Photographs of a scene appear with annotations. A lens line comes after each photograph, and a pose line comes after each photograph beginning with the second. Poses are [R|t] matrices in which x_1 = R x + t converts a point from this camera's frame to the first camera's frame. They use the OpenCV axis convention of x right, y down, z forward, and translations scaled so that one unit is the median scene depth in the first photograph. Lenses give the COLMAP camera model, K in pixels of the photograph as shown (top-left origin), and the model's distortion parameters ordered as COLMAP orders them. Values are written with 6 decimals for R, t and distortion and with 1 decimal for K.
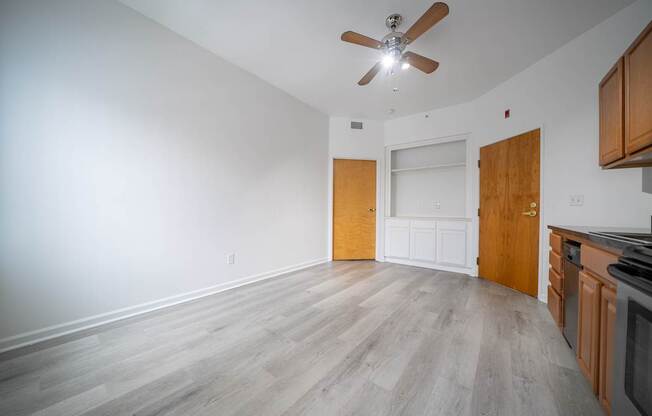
lens RADIAL K [[226.1, 0, 325.8], [0, 226.1, 210.0], [0, 0, 1]] dist [-0.026213, 0.000191]
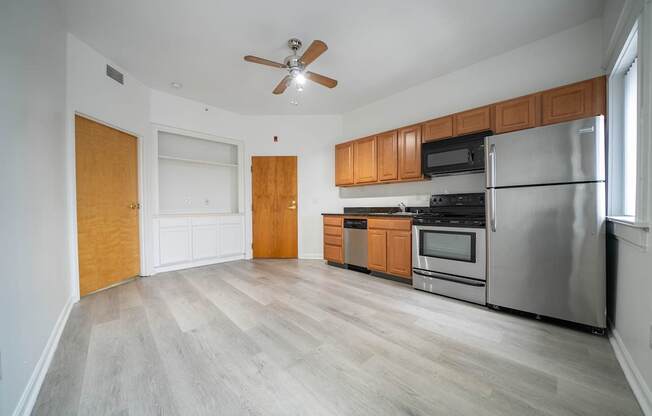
lens RADIAL K [[226.1, 0, 325.8], [0, 226.1, 210.0], [0, 0, 1]] dist [-0.026213, 0.000191]
pose [[0.136827, -0.024897, 0.990282, -0.644910], [0.006033, 0.999687, 0.024300, -0.004558], [-0.990577, 0.002649, 0.136935, 0.514230]]
